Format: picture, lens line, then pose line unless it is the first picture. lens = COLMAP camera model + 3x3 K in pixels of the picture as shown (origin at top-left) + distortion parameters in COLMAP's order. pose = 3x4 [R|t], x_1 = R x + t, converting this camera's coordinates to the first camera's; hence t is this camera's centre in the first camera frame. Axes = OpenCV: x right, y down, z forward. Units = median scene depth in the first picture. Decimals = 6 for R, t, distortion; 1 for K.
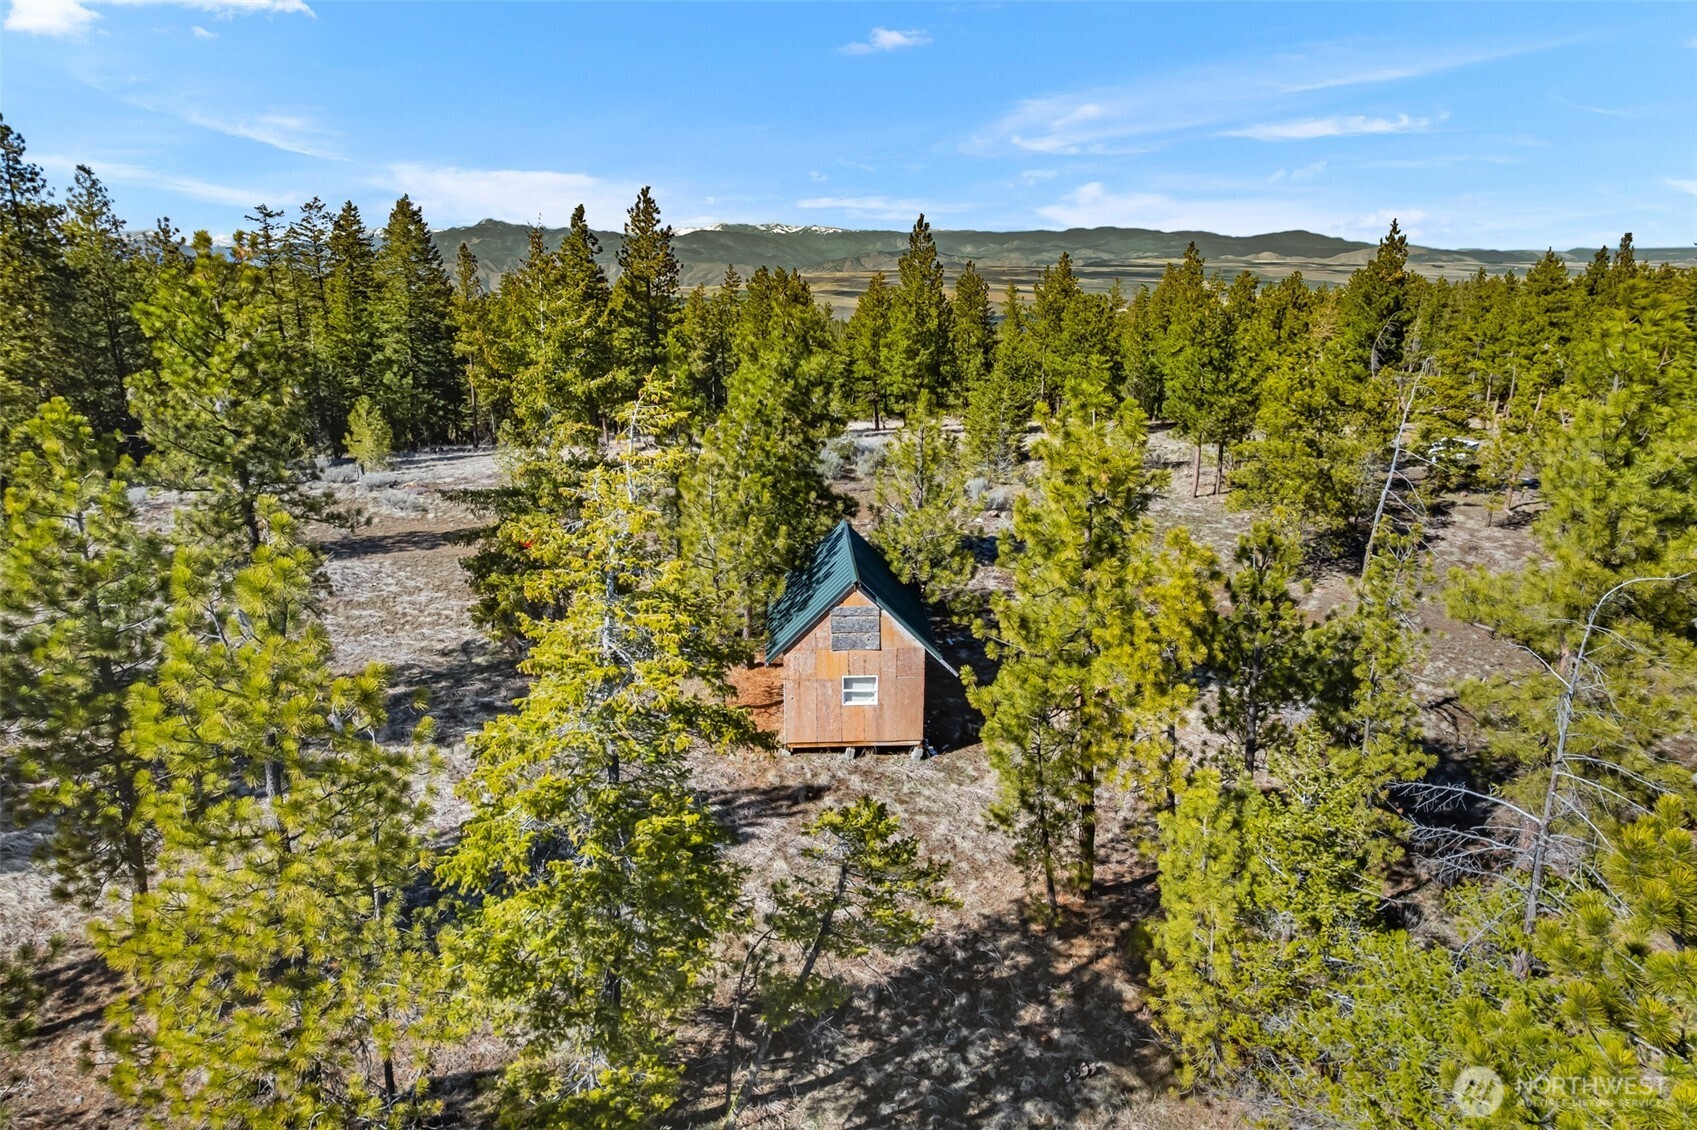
lens RADIAL K [[1120.7, 0, 844.3], [0, 1120.7, 562.3], [0, 0, 1]] dist [-0.092388, 0.088073]
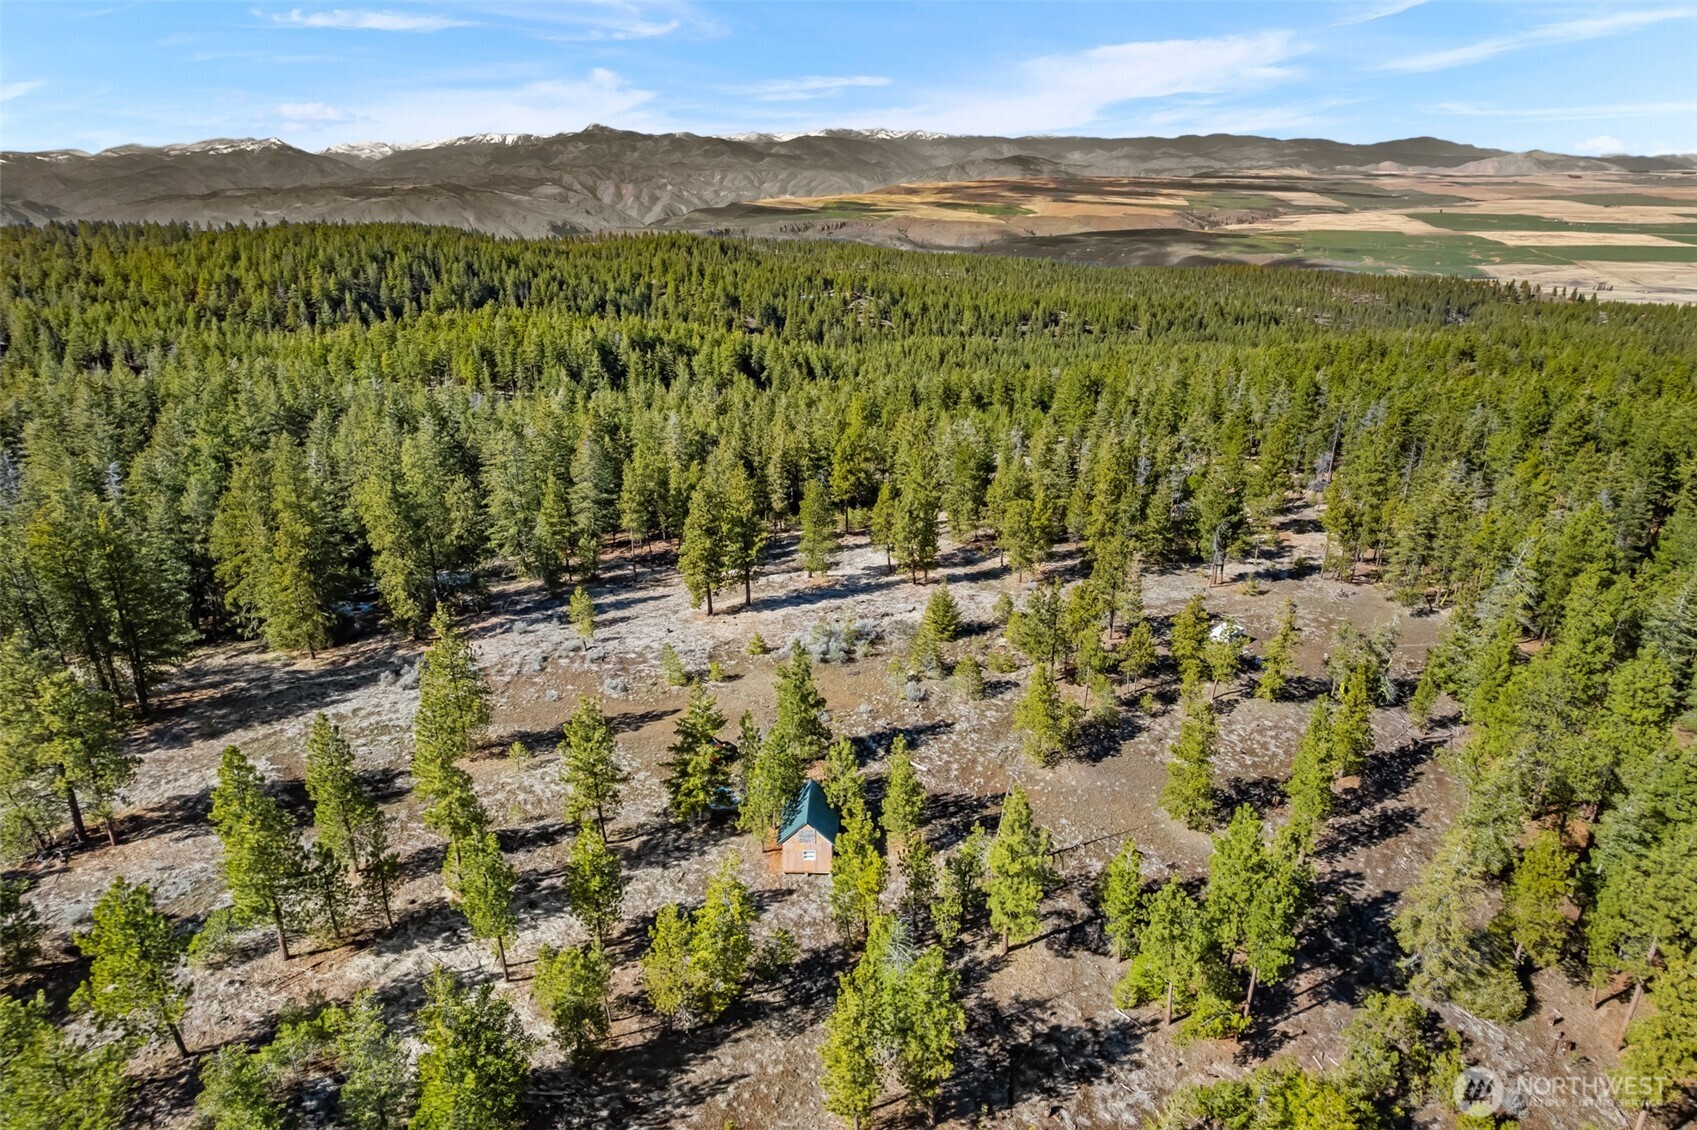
lens RADIAL K [[1103.9, 0, 841.4], [0, 1103.9, 563.2], [0, 0, 1]] dist [-0.089949, 0.085529]
pose [[0.995729, 0.027091, -0.088260, 0.320495], [-0.019579, 0.996198, 0.084889, -0.861184], [0.090224, -0.082798, 0.992474, -1.699125]]
